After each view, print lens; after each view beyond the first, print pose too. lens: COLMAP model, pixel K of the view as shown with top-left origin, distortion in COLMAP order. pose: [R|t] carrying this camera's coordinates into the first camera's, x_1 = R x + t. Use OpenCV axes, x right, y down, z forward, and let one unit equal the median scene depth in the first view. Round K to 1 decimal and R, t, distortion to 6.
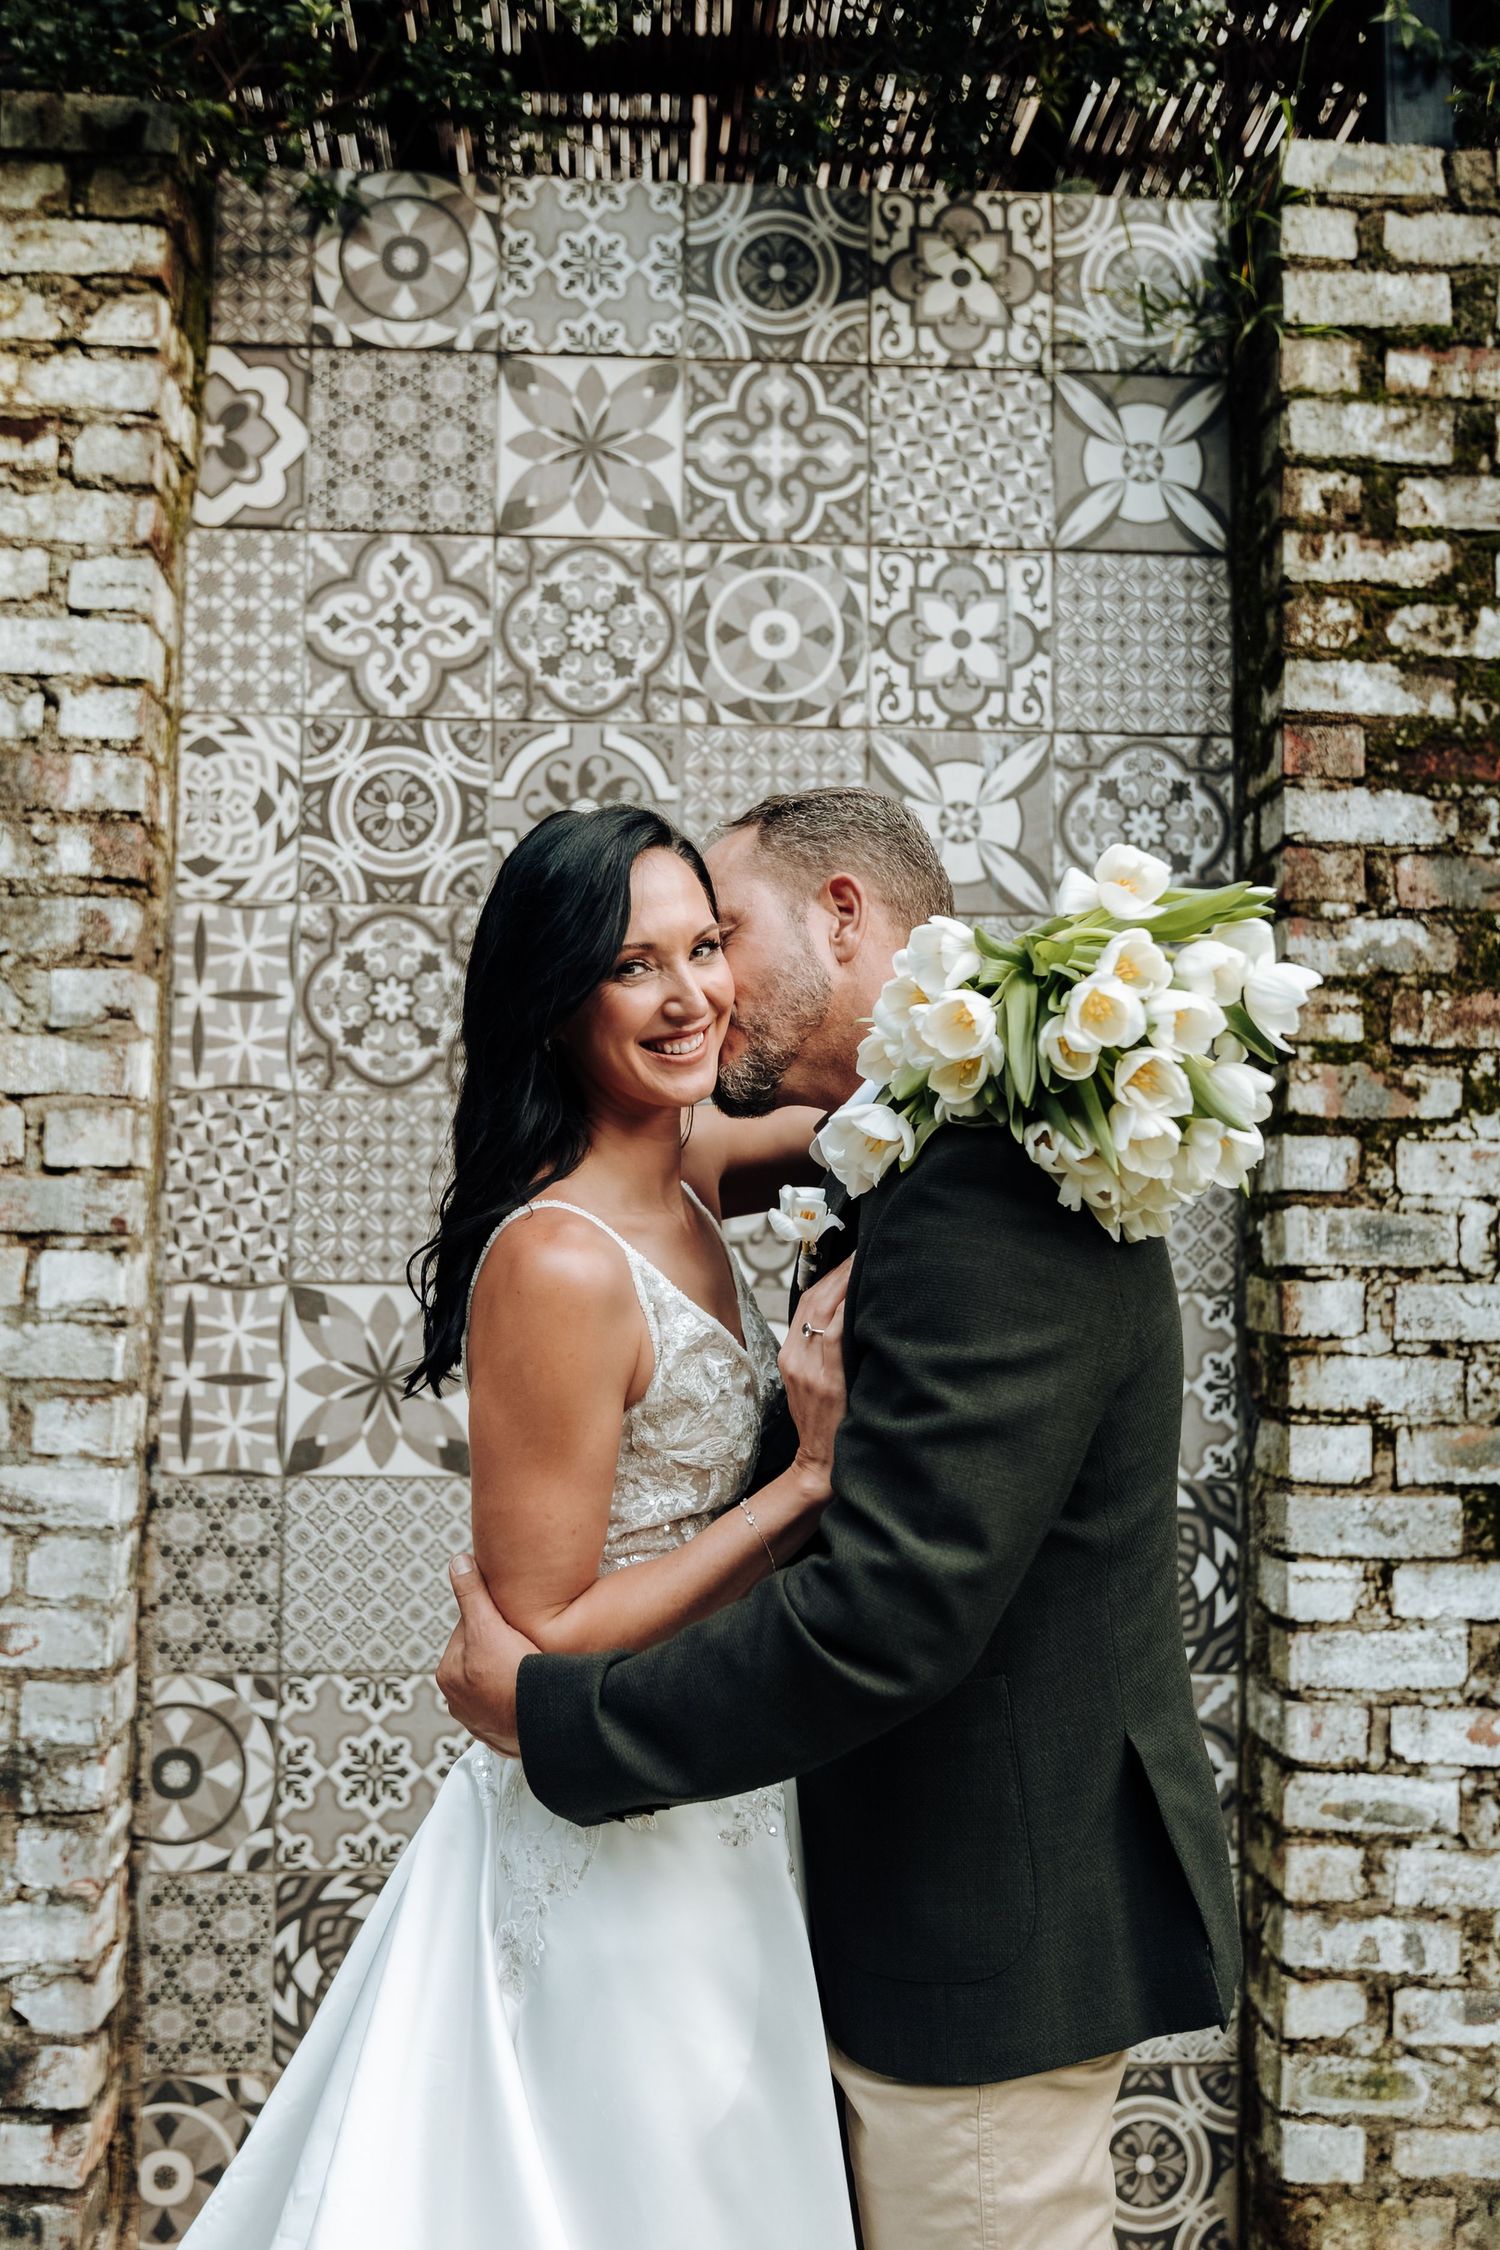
lens RADIAL K [[2086.8, 0, 752.0], [0, 2086.8, 1137.2], [0, 0, 1]] dist [0.005210, -0.002901]
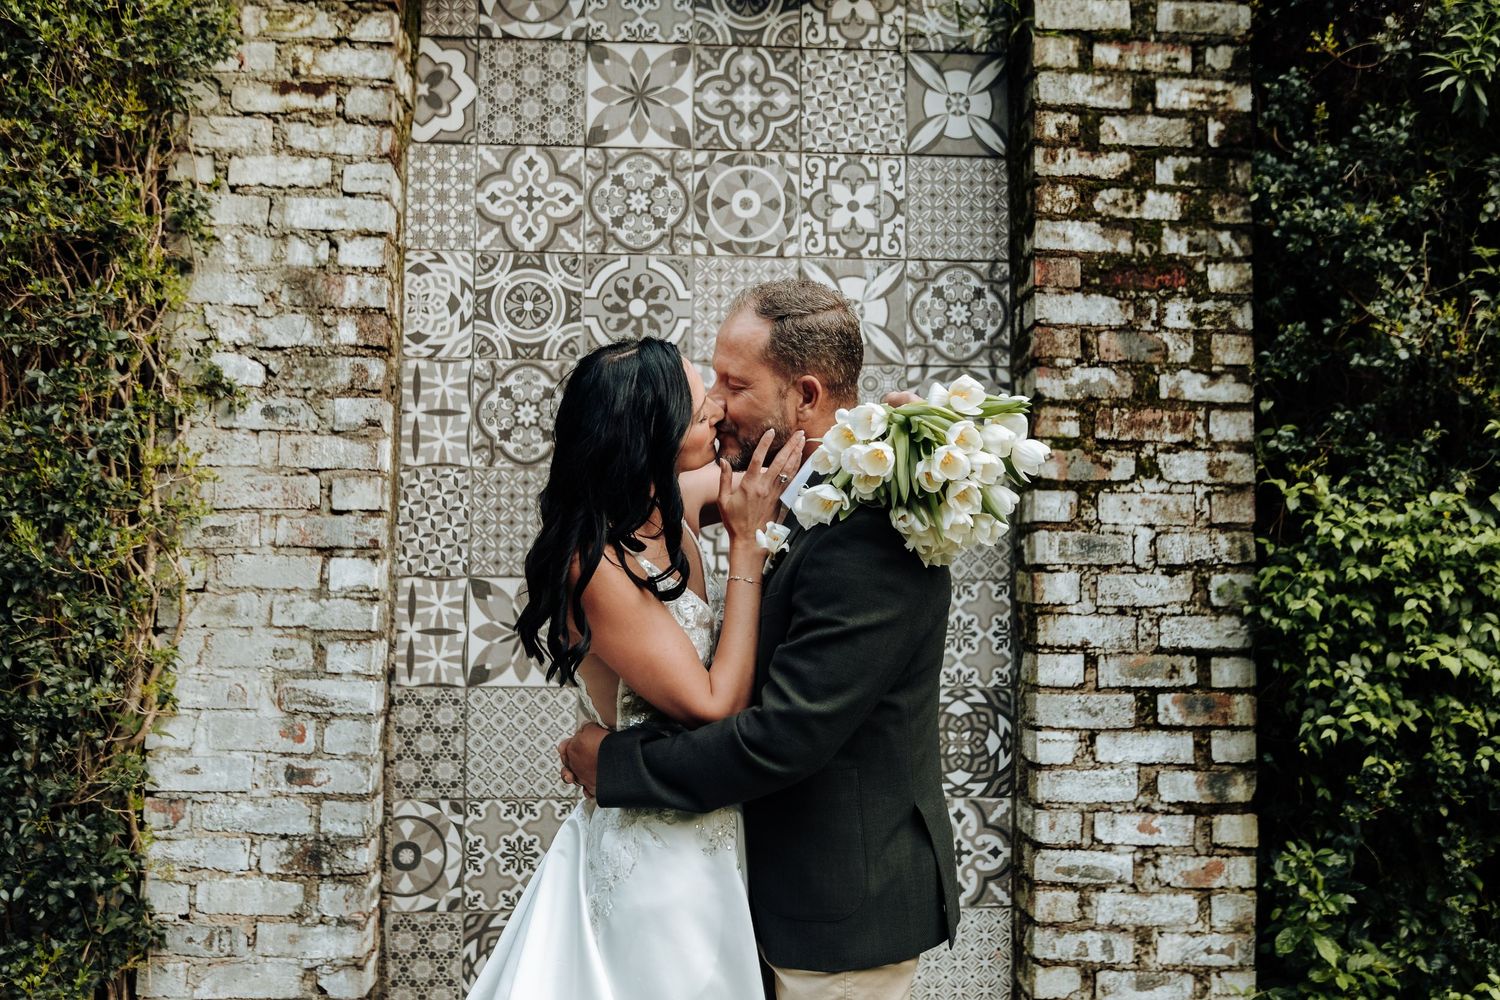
lens RADIAL K [[1391.2, 0, 758.0], [0, 1391.2, 506.3], [0, 0, 1]] dist [0.005210, -0.002901]
pose [[0.999936, -0.002962, 0.010914, 0.007608], [0.002882, 0.999969, 0.007295, 0.003241], [-0.010935, -0.007264, 0.999914, -0.167597]]
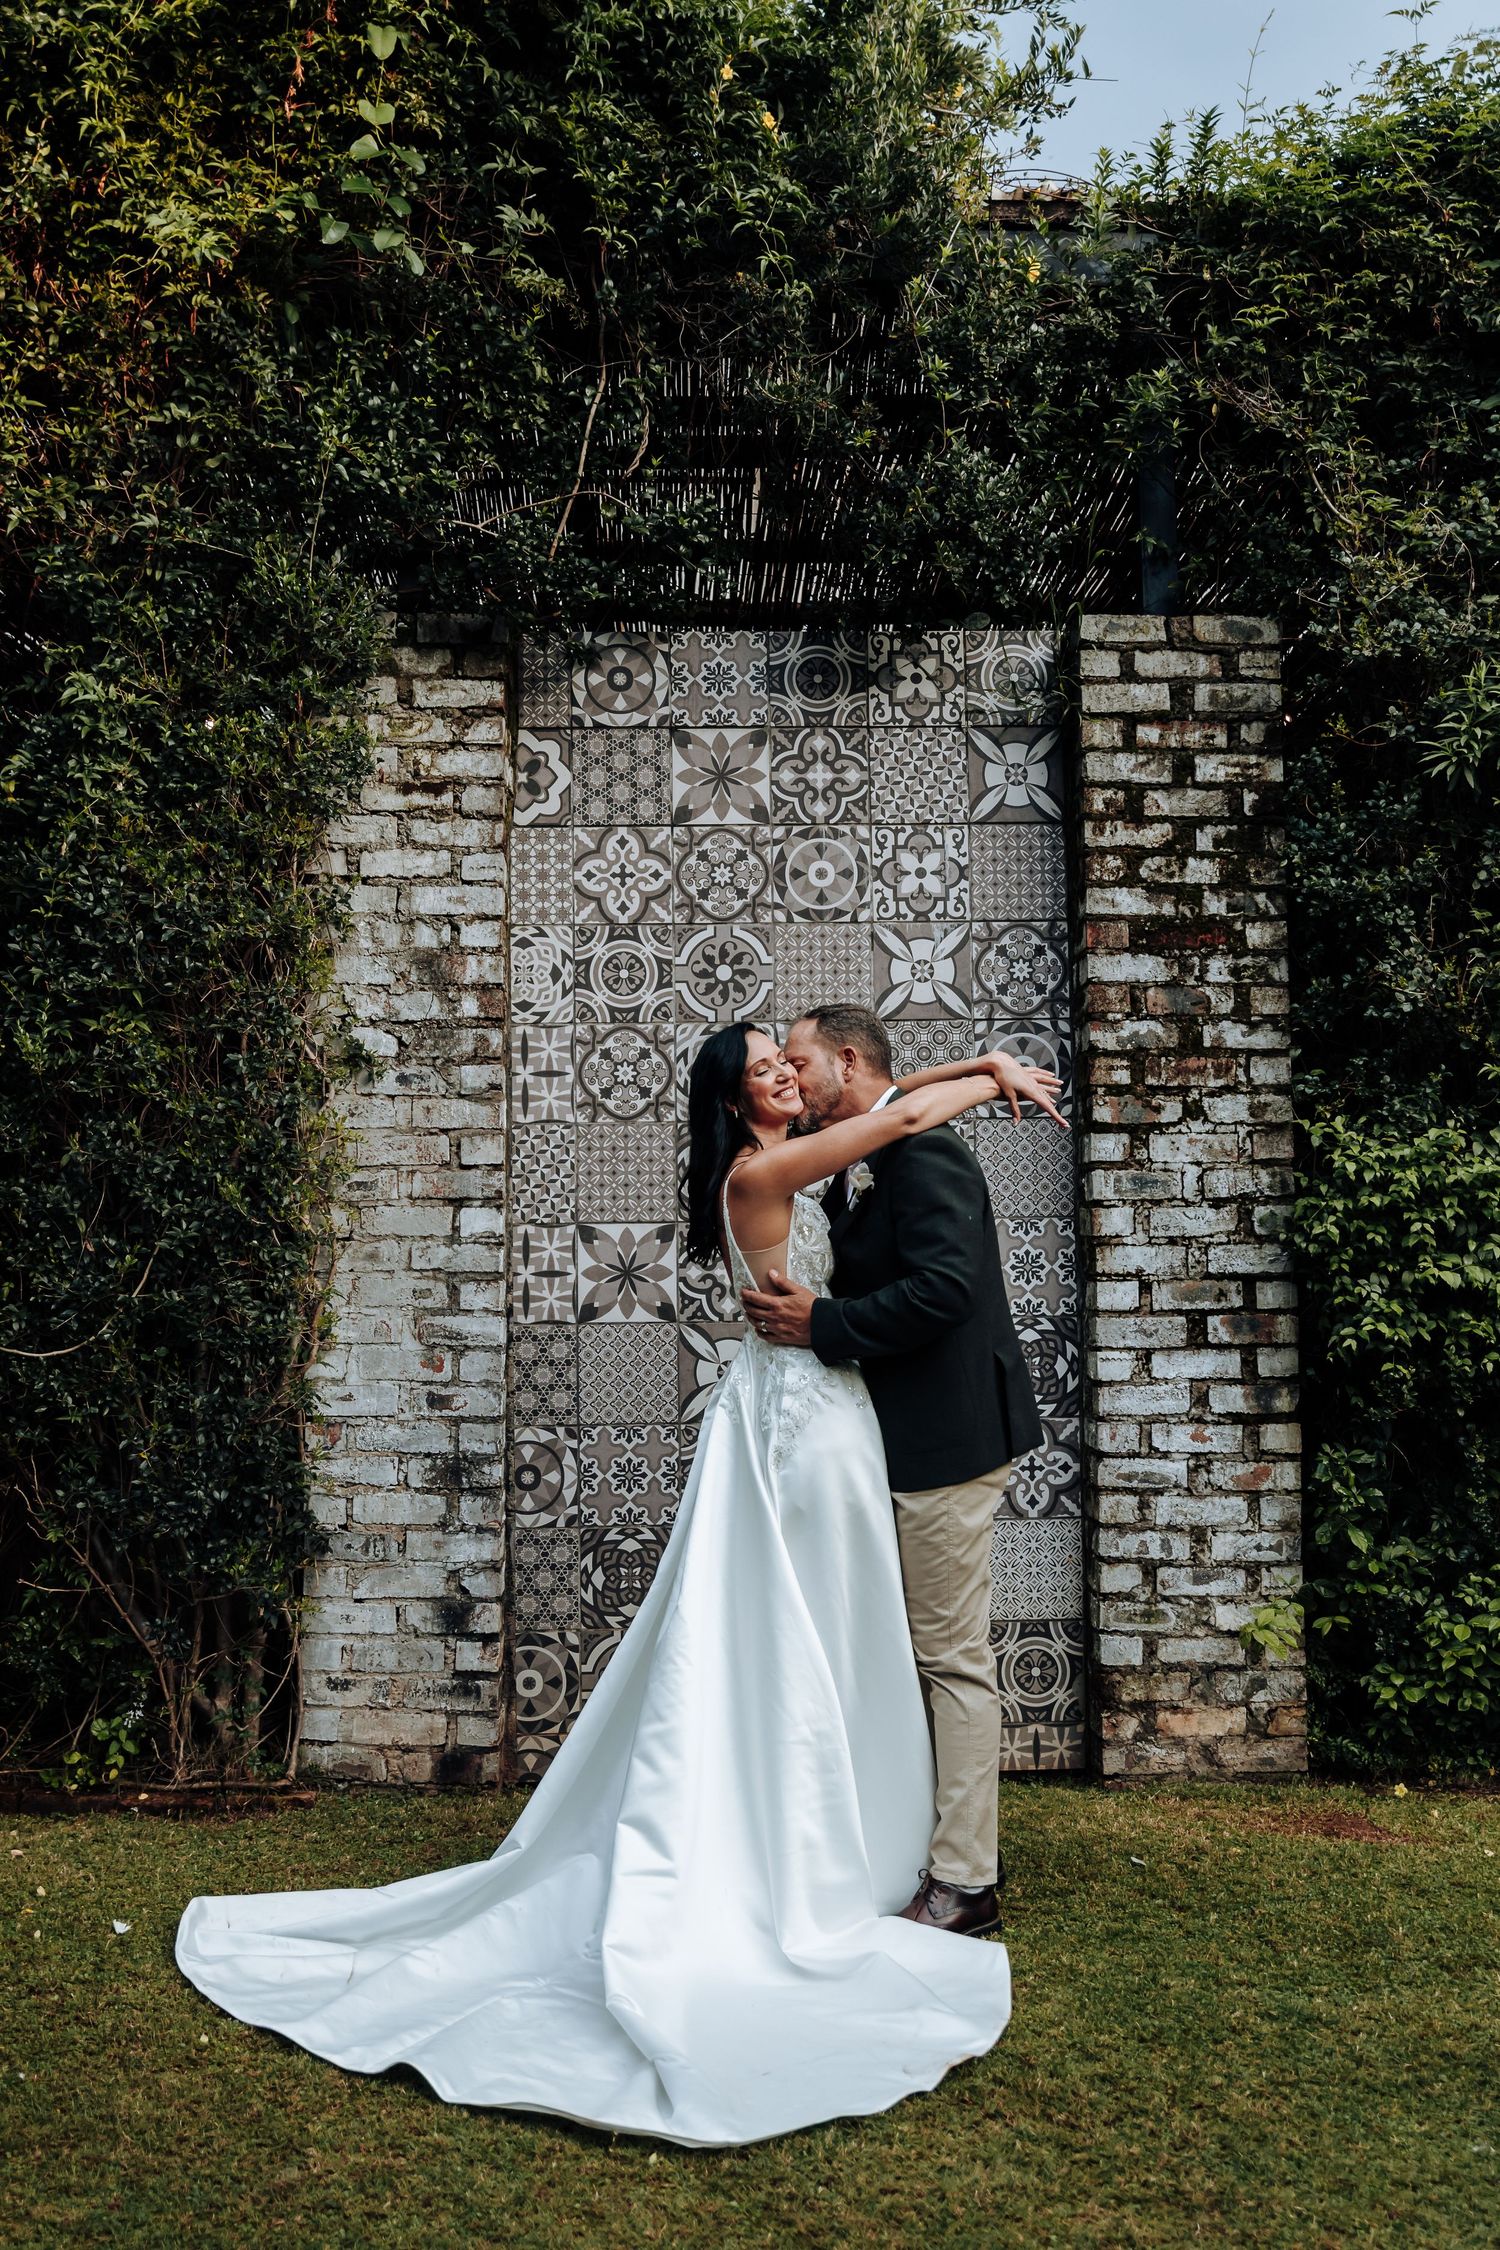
lens RADIAL K [[2086.8, 0, 752.0], [0, 2086.8, 1137.2], [0, 0, 1]] dist [0.005210, -0.002901]
pose [[0.999570, -0.025375, -0.014692, -0.031076], [0.025413, 0.999674, 0.002393, -0.009564], [0.014626, -0.002766, 0.999889, -0.912580]]
